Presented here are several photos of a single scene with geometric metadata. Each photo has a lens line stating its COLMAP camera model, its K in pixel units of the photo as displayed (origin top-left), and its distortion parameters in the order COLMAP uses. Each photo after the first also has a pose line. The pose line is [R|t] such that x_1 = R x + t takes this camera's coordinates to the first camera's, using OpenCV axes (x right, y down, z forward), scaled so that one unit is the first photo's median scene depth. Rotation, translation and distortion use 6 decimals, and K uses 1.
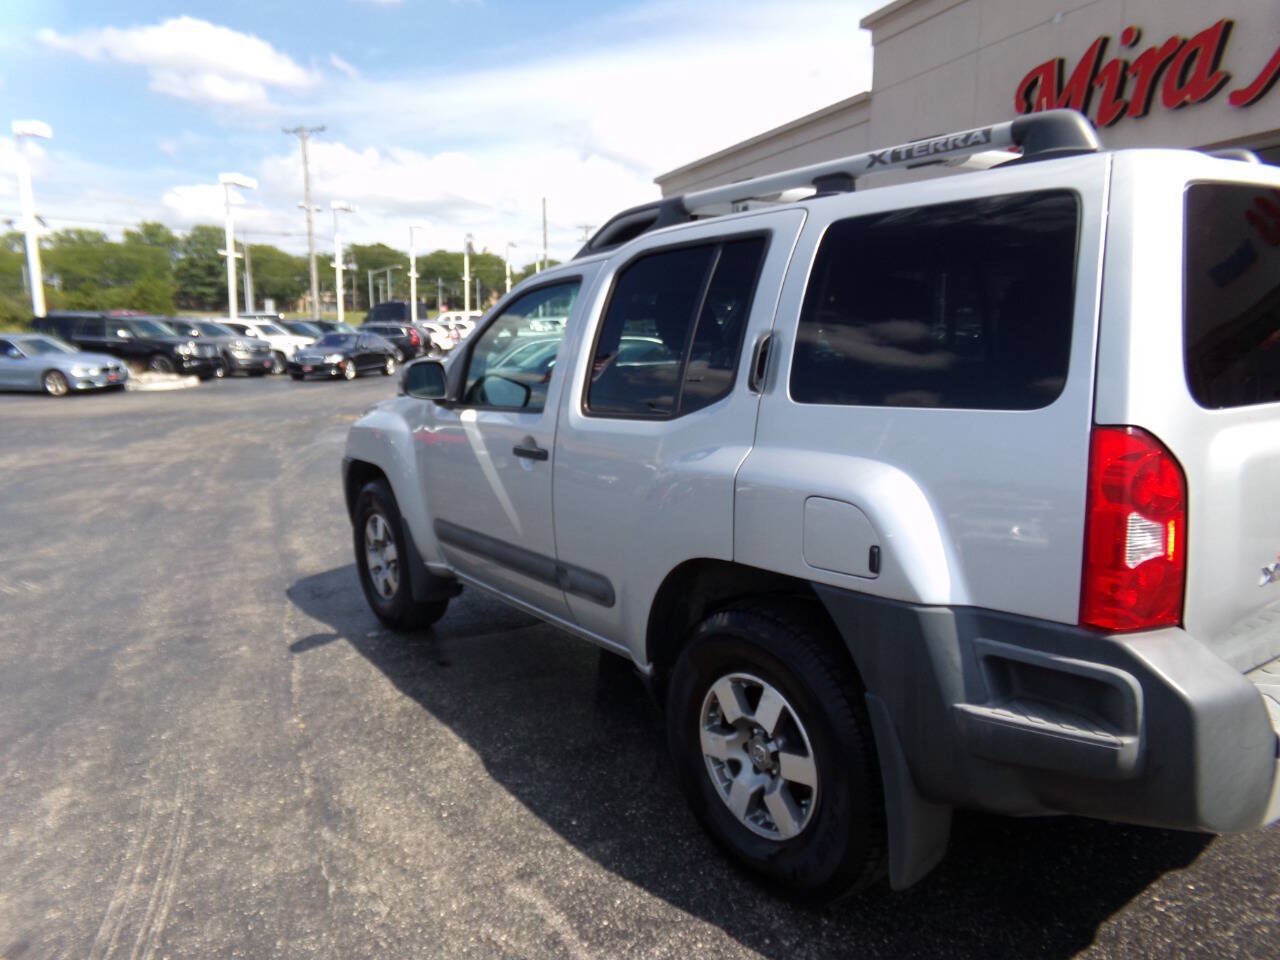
lens RADIAL K [[883.0, 0, 633.7], [0, 883.0, 488.1], [0, 0, 1]] dist [-0.027856, 0.056235]
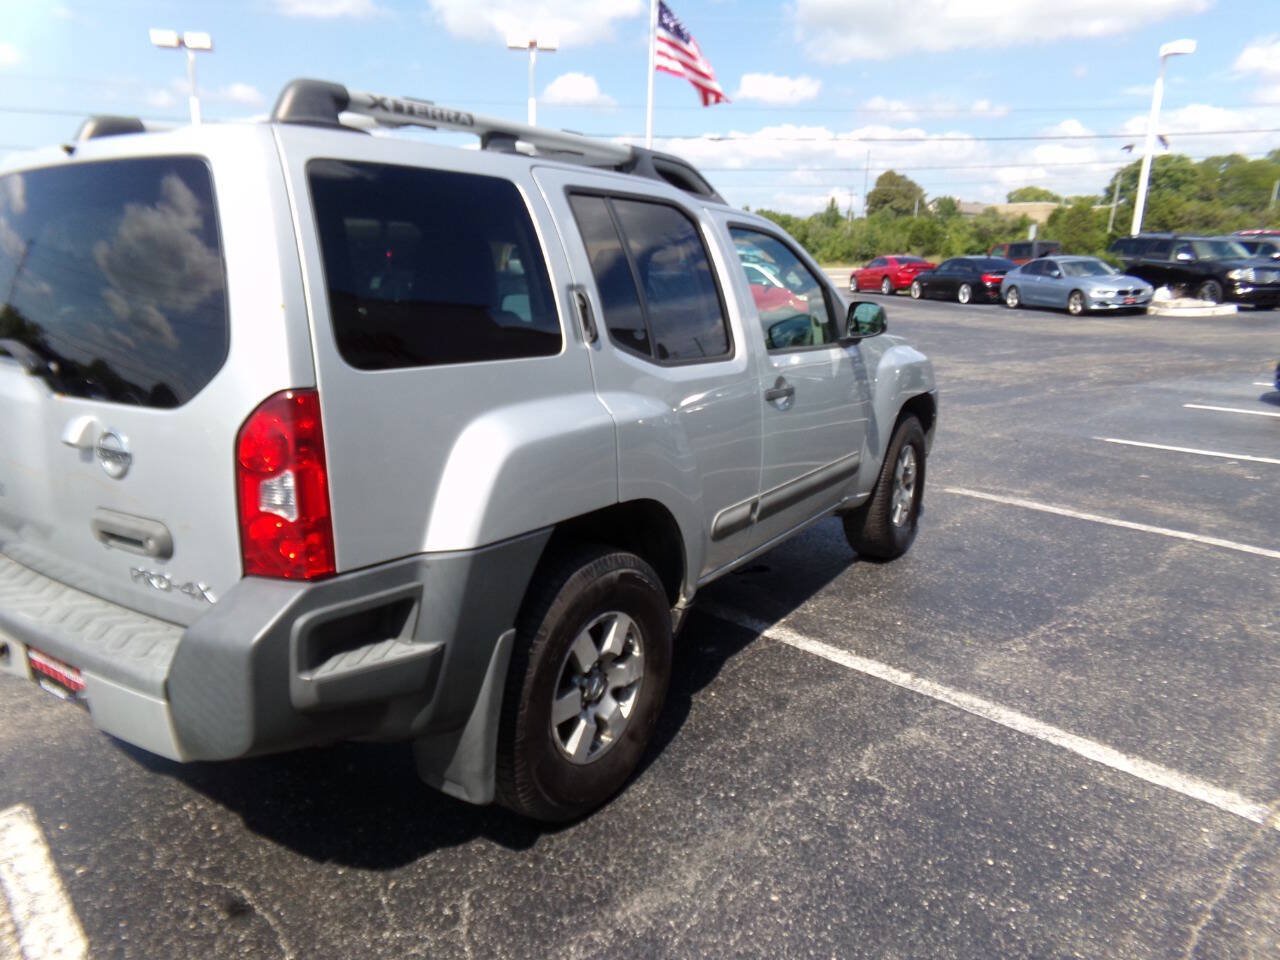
lens RADIAL K [[883.0, 0, 636.3], [0, 883.0, 493.6], [0, 0, 1]] dist [-0.027856, 0.056235]
pose [[0.343053, 0.261189, -0.902272, 1.162203], [-0.174875, 0.961528, 0.211854, -0.172799], [0.922894, 0.085108, 0.375531, 0.727696]]
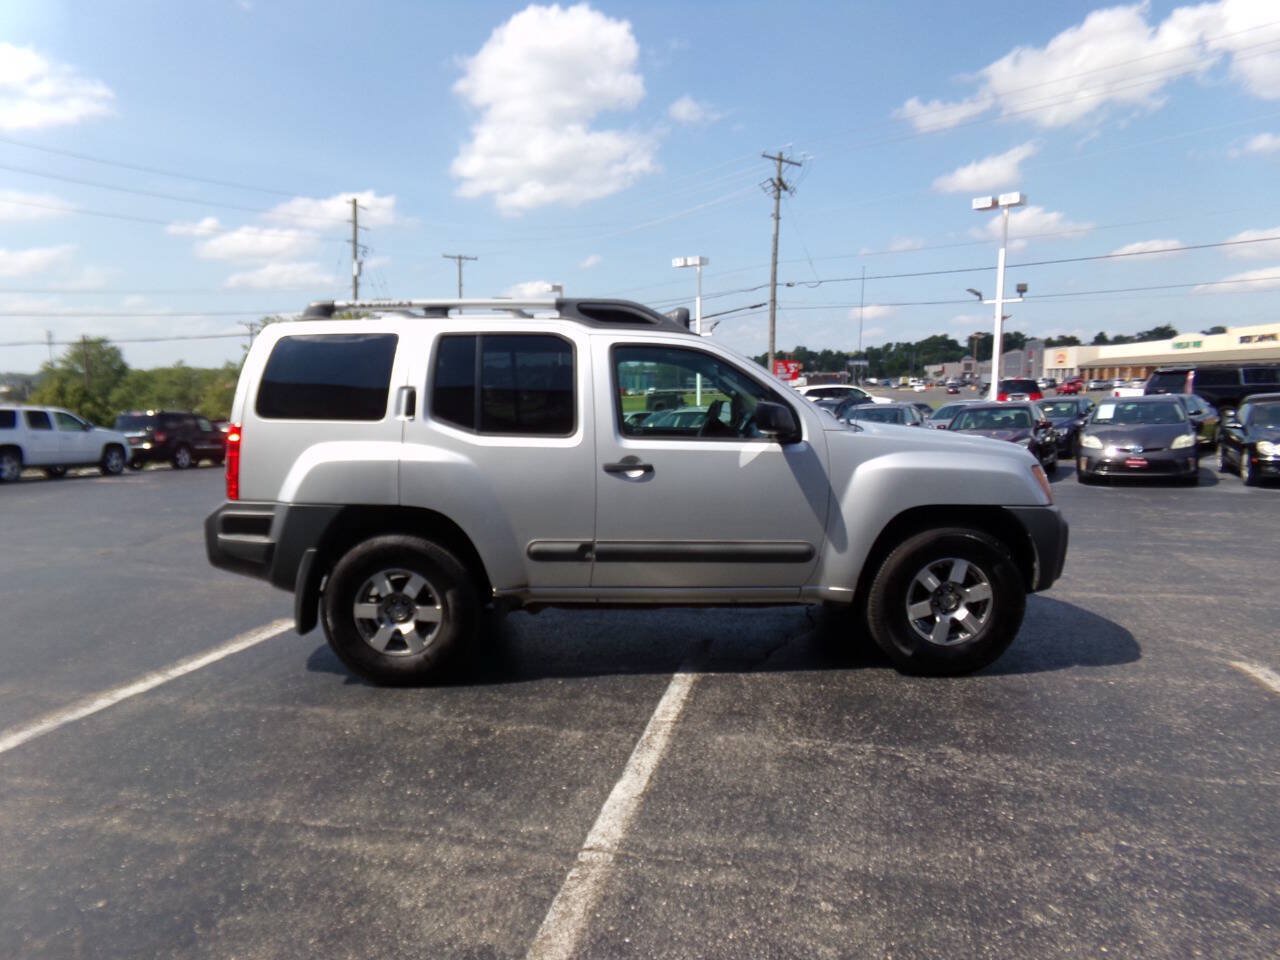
lens RADIAL K [[883.0, 0, 619.4], [0, 883.0, 495.1], [0, 0, 1]] dist [-0.027856, 0.056235]
pose [[-0.585481, 0.118429, -0.801989, 1.346473], [-0.119037, 0.965991, 0.229548, -0.354189], [0.801899, 0.229862, -0.551472, 1.931298]]
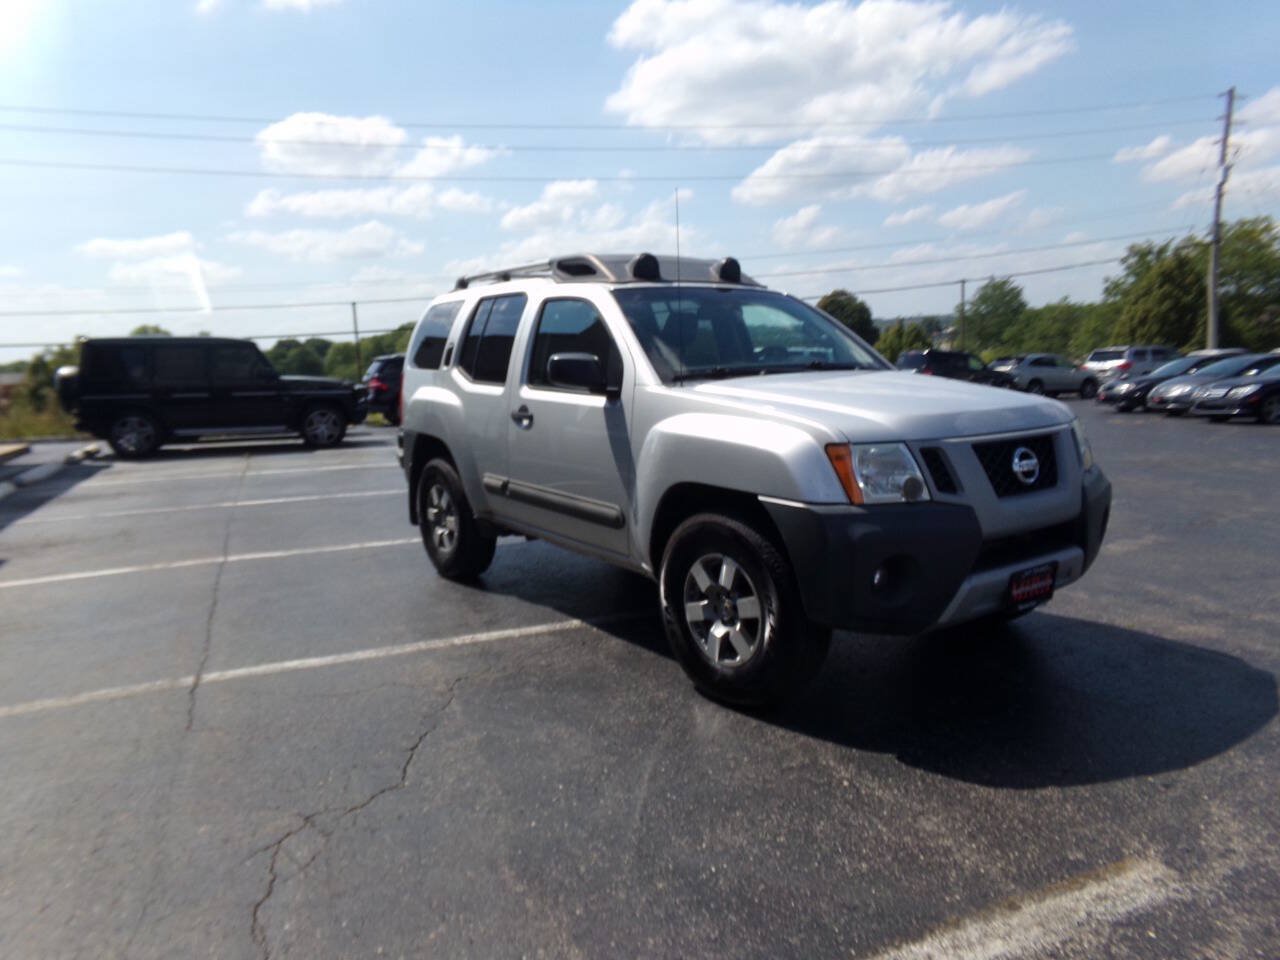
lens RADIAL K [[883.0, 0, 633.4], [0, 883.0, 490.2], [0, 0, 1]] dist [-0.027856, 0.056235]
pose [[-0.998459, 0.048388, 0.027152, 0.109833], [0.054607, 0.943703, 0.326256, -0.430673], [-0.009837, 0.327236, -0.944891, 2.559361]]
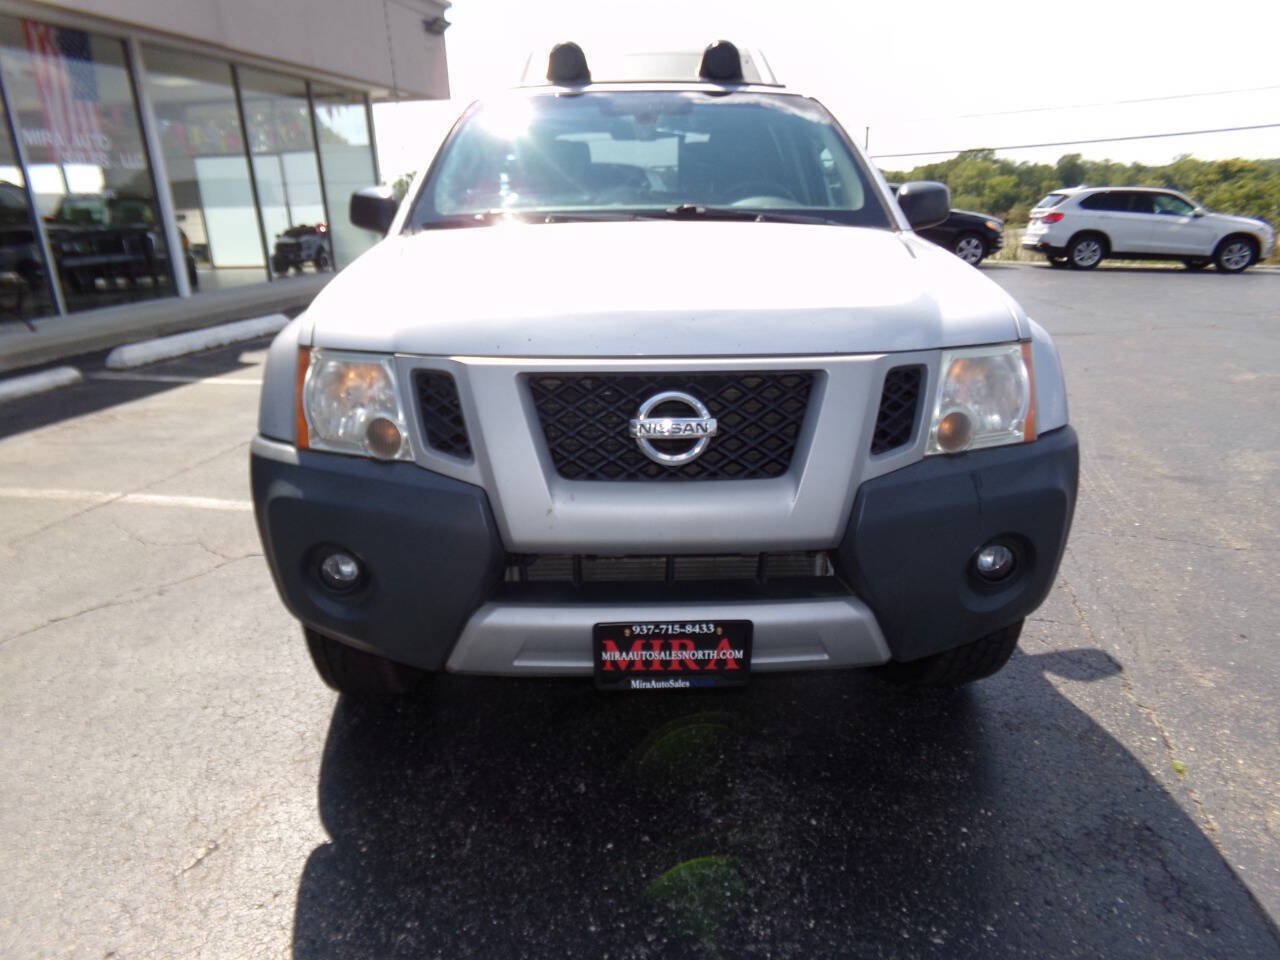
lens RADIAL K [[883.0, 0, 631.0], [0, 883.0, 485.0], [0, 0, 1]] dist [-0.027856, 0.056235]
pose [[-0.814221, -0.152778, 0.560092, -0.561783], [0.130589, 0.891831, 0.433109, -0.307149], [-0.565677, 0.425788, -0.706197, 2.010097]]
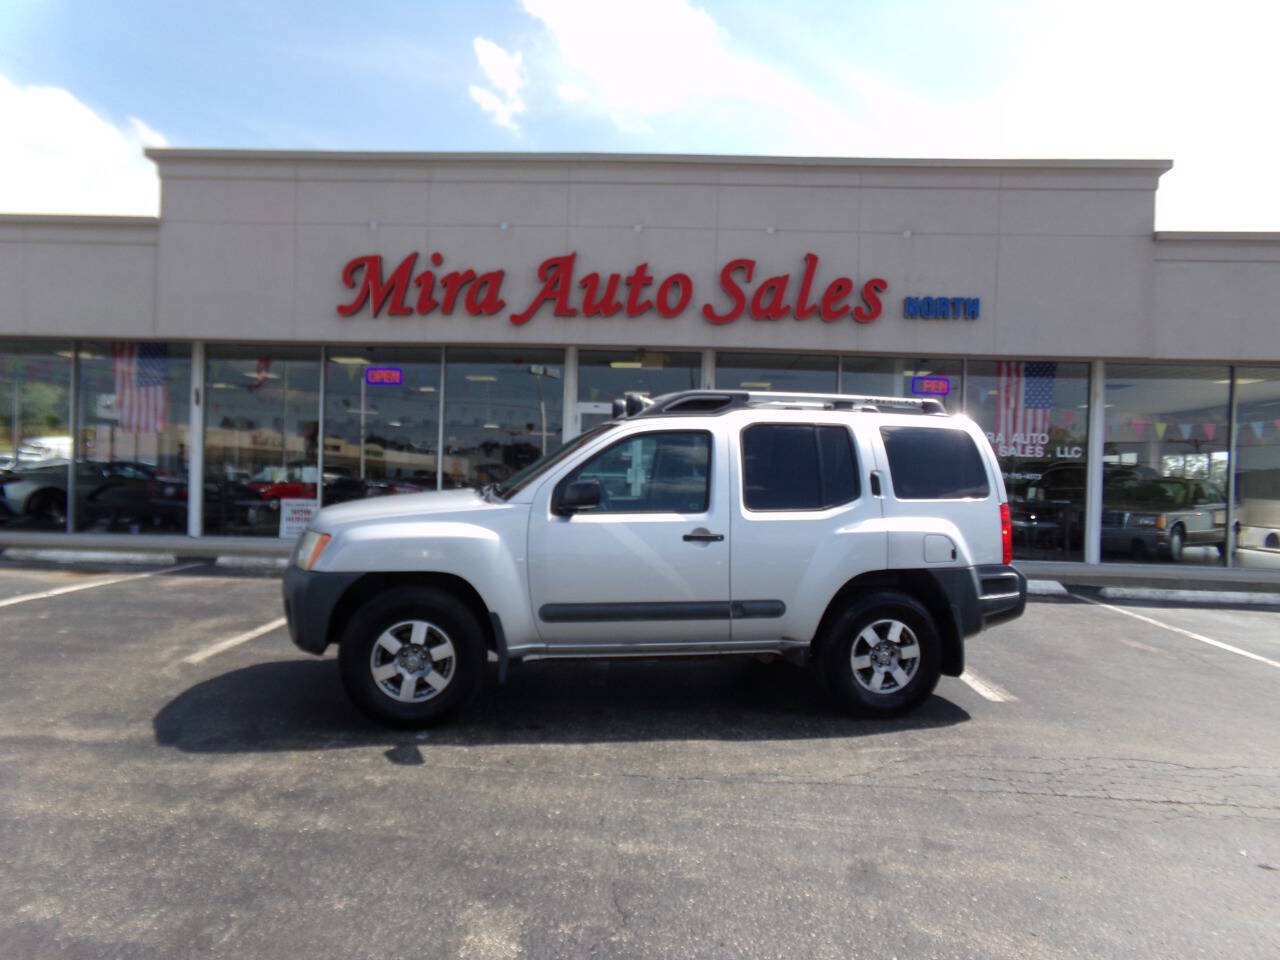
lens RADIAL K [[883.0, 0, 632.8], [0, 883.0, 490.3], [0, 0, 1]] dist [-0.027856, 0.056235]
pose [[0.429417, 0.000470, 0.903106, -1.492068], [0.118488, 0.991326, -0.056856, -0.044965], [-0.895300, 0.131423, 0.425636, 0.392552]]
